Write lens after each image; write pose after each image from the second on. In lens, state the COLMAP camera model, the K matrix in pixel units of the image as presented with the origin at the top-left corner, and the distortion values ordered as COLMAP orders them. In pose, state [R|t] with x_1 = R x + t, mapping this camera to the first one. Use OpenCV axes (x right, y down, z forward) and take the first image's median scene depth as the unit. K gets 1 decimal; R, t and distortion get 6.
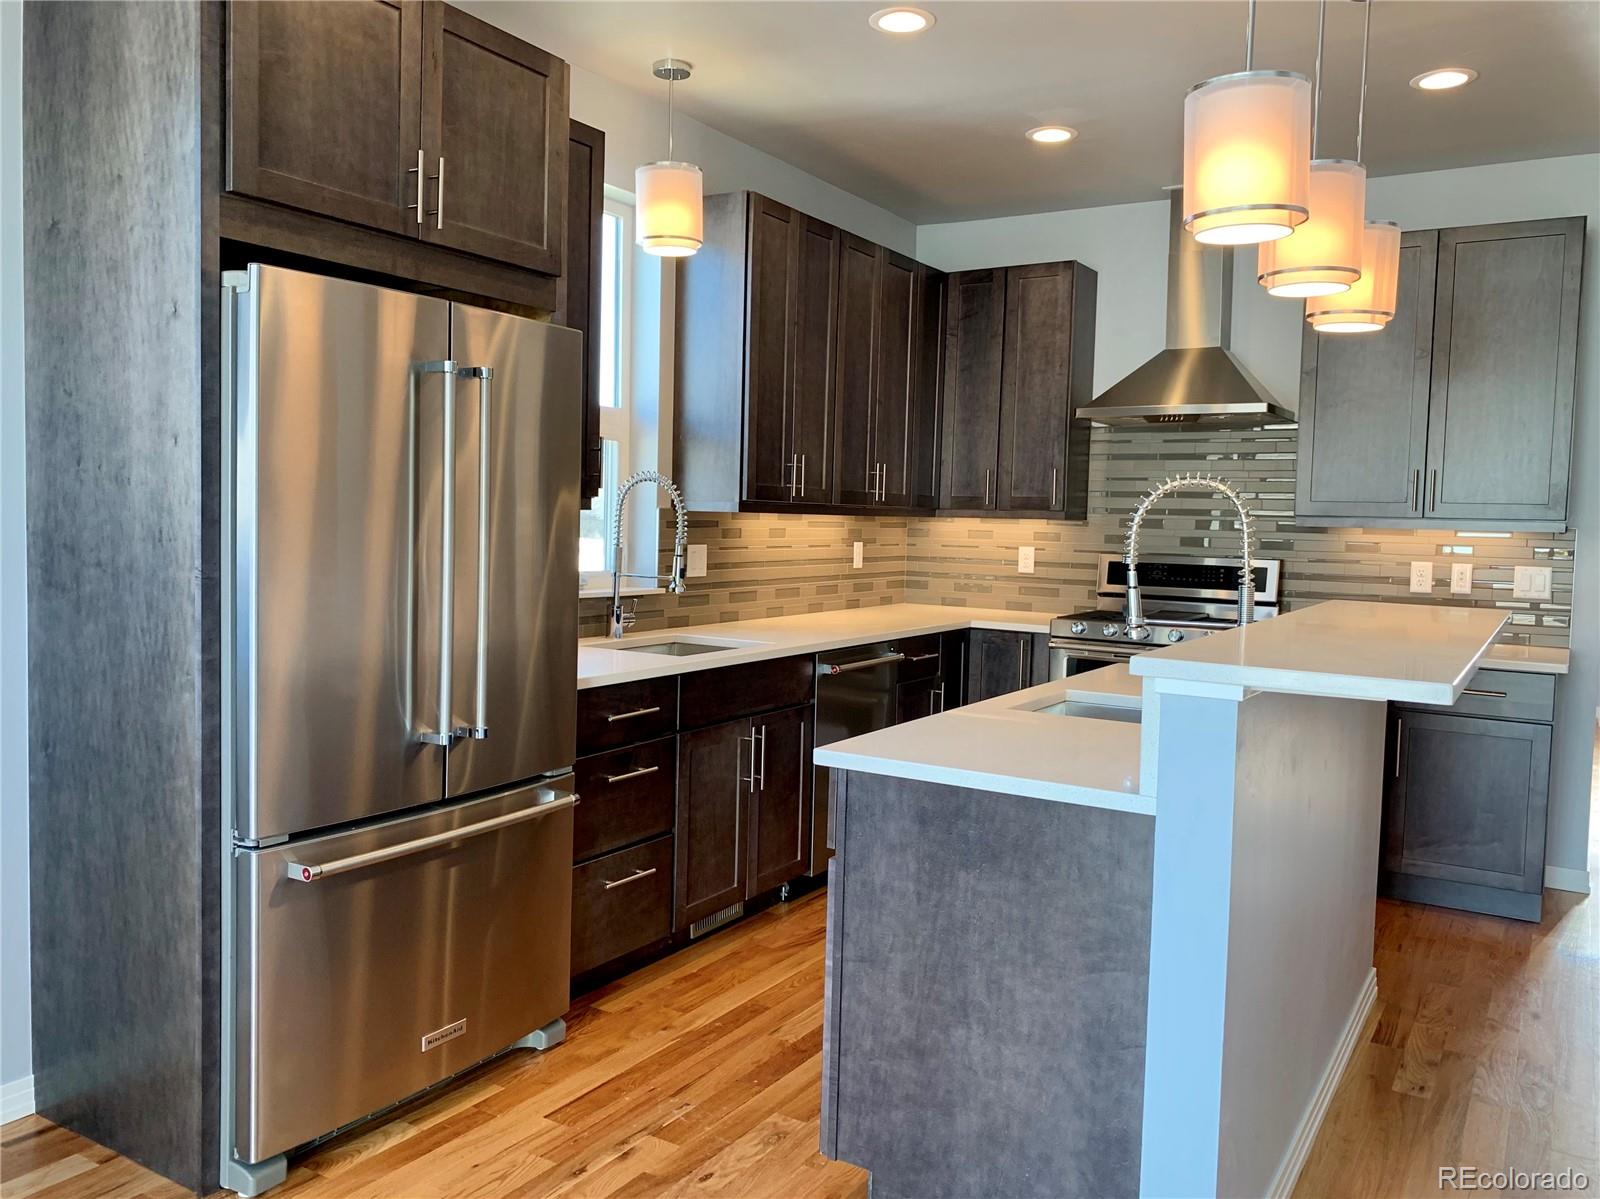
lens RADIAL K [[1257.6, 0, 800.0], [0, 1257.6, 599.5], [0, 0, 1]] dist [0.012477, -0.004635]
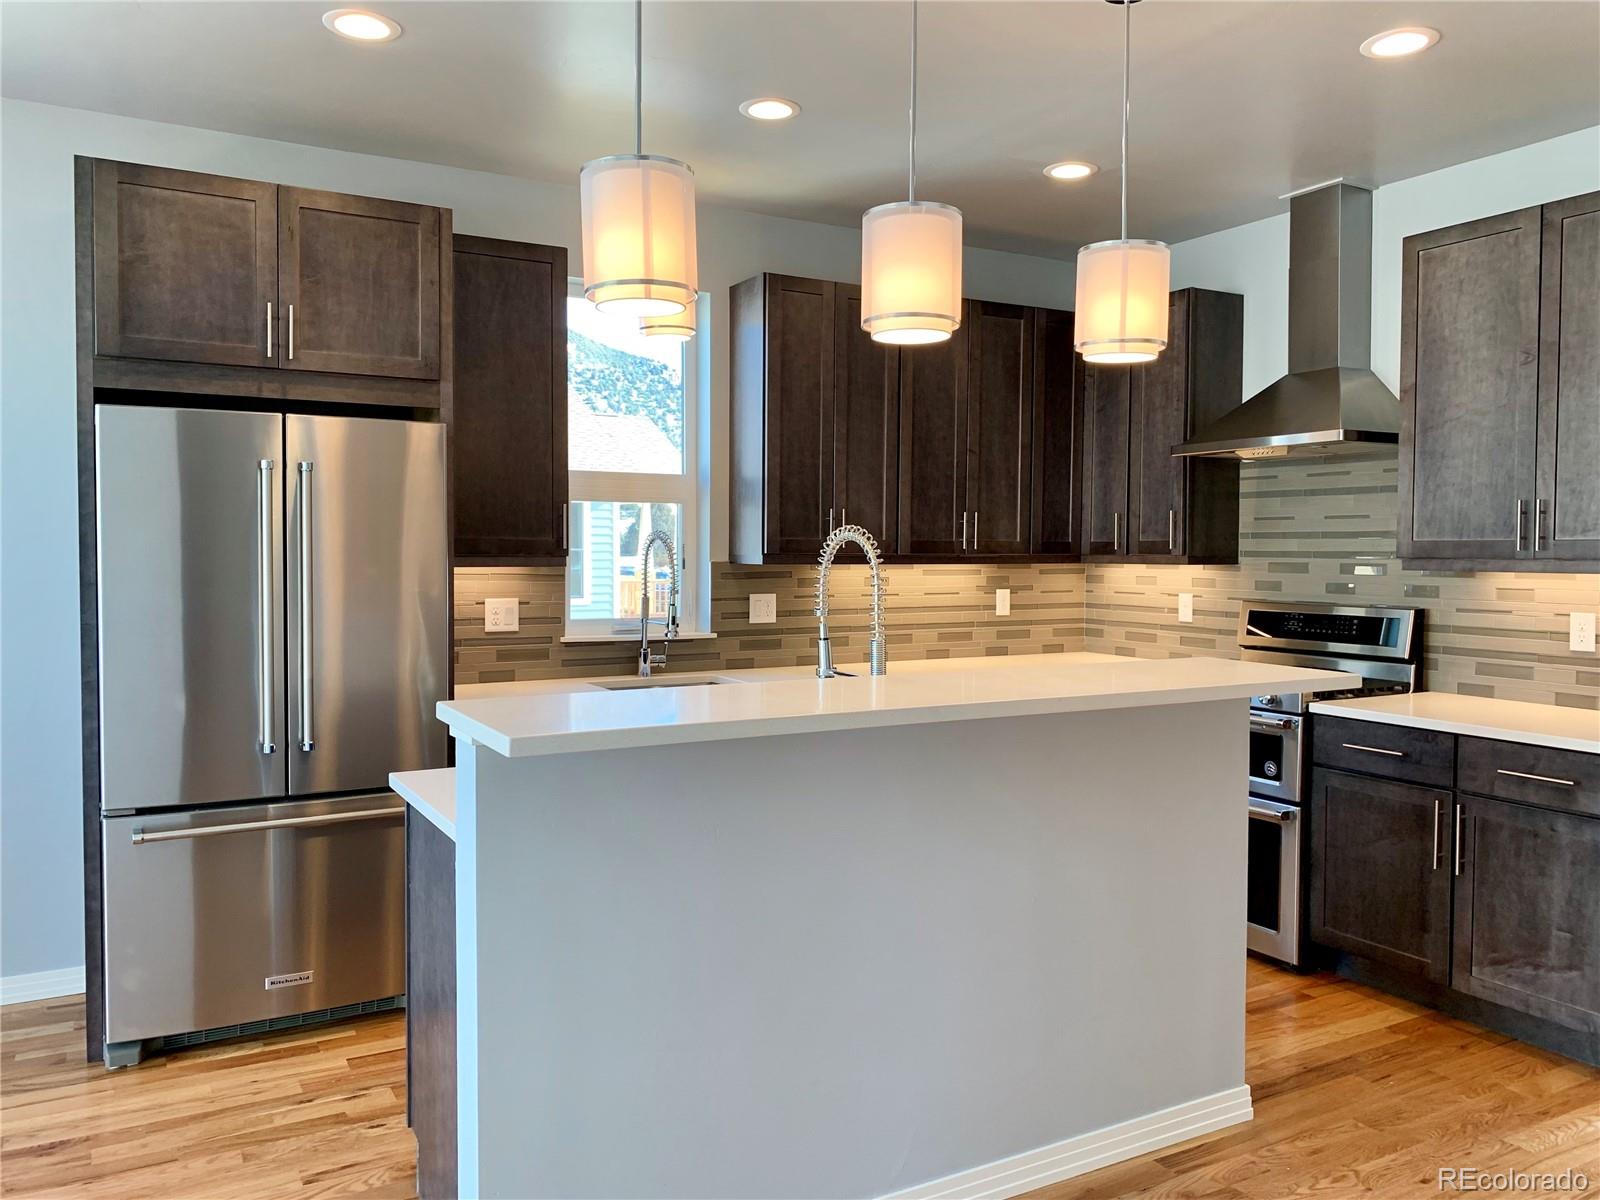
lens RADIAL K [[1222.9, 0, 800.0], [0, 1222.9, 600.0], [0, 0, 1]] dist [0.008486, 0.006295]
pose [[0.876263, -0.000721, -0.481832, 0.553372], [-0.015125, 0.999465, -0.029002, -0.009688], [0.481595, 0.032701, 0.875783, 0.101548]]
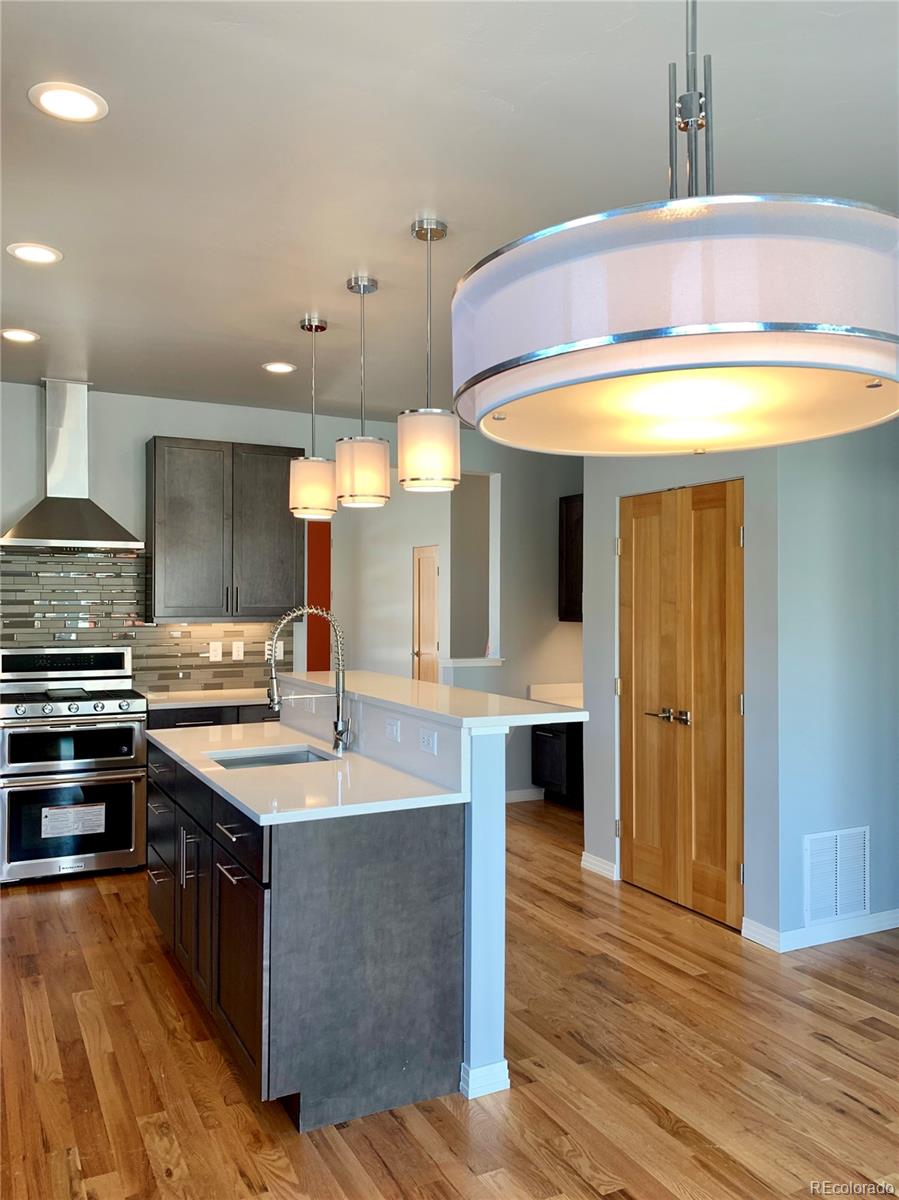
lens RADIAL K [[943.2, 0, 449.5], [0, 943.2, 600.0], [0, 0, 1]] dist [0.012477, -0.004635]
pose [[0.528236, -0.026719, 0.848677, -0.477591], [0.071745, 0.997335, -0.013257, -0.058998], [-0.846061, 0.067891, 0.528745, 0.137440]]
